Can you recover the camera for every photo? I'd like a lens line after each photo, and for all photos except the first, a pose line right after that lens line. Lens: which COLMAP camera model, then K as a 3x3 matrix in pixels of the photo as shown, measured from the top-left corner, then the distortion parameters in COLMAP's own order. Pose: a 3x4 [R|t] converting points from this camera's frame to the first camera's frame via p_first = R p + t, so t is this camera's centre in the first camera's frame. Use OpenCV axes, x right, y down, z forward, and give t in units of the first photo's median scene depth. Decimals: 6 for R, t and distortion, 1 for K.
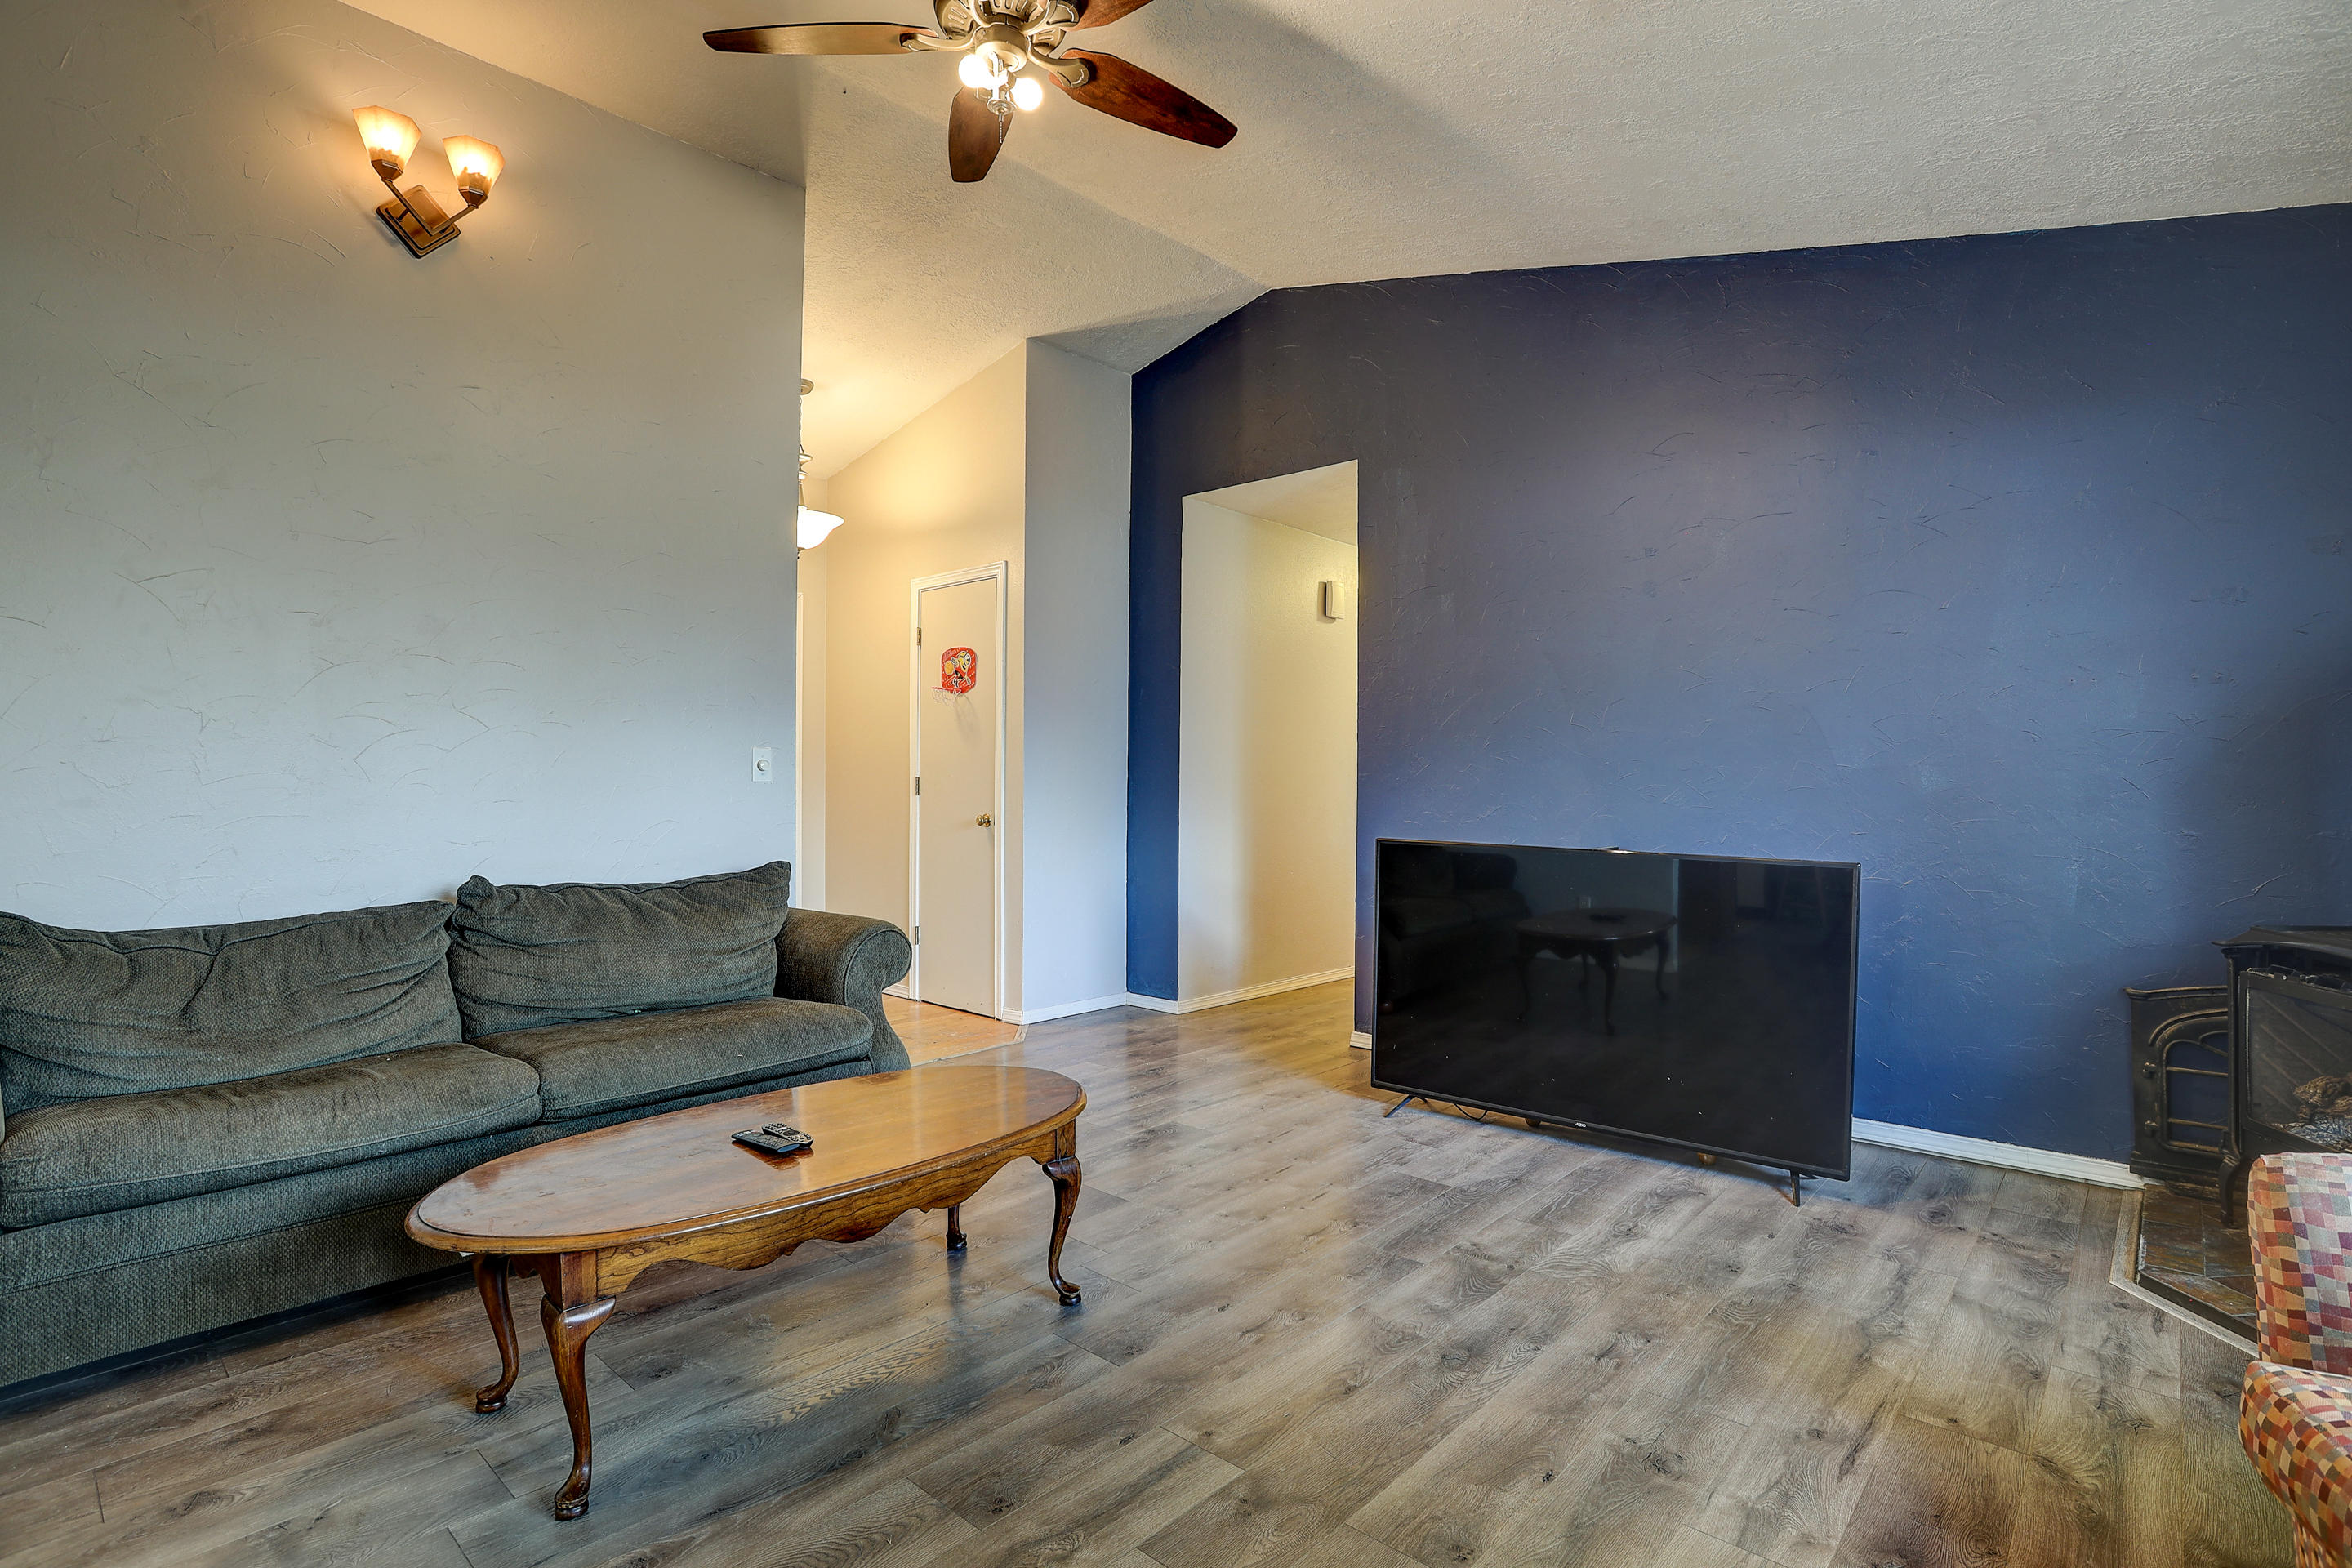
lens RADIAL K [[1150.7, 0, 1186.6], [0, 1150.7, 782.4], [0, 0, 1]] dist [-0.070290, 0.025173]
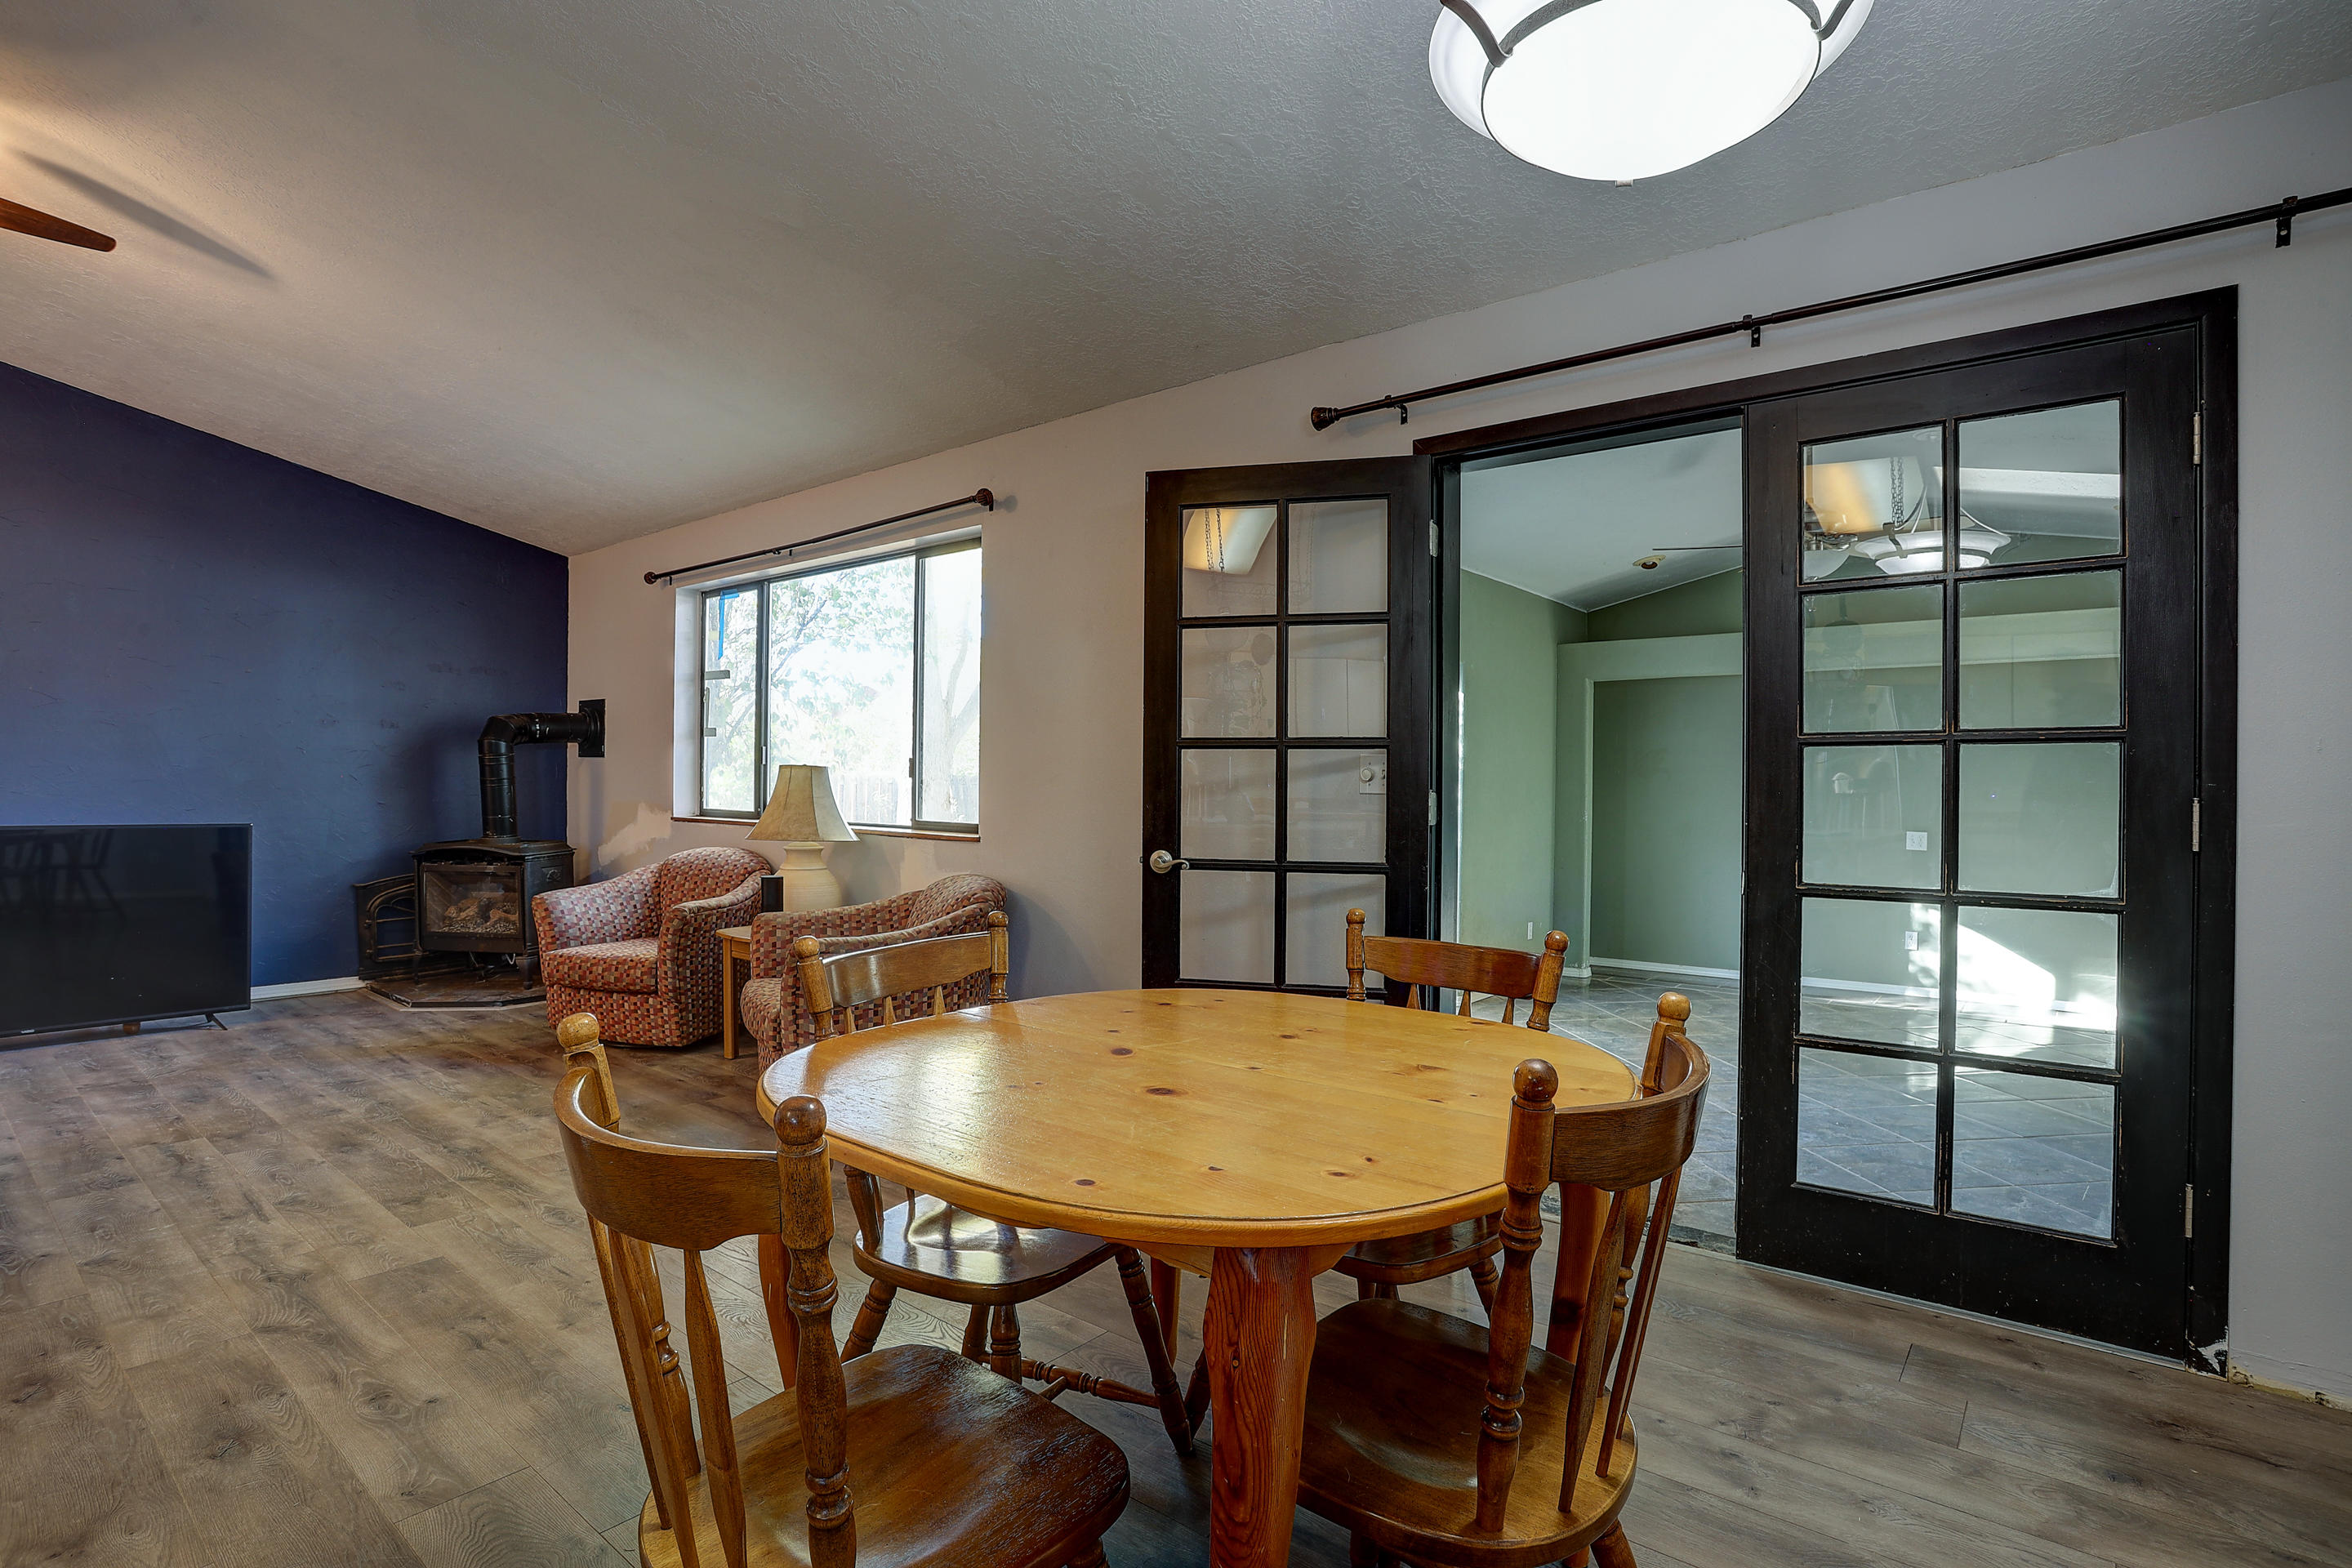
lens RADIAL K [[1150.7, 0, 1201.6], [0, 1150.7, 787.3], [0, 0, 1]] dist [-0.070290, 0.025173]
pose [[-0.056042, -0.010960, 0.998368, -1.170628], [-0.001490, 0.999940, 0.010894, -0.006282], [-0.998427, -0.000877, -0.056055, -0.363701]]
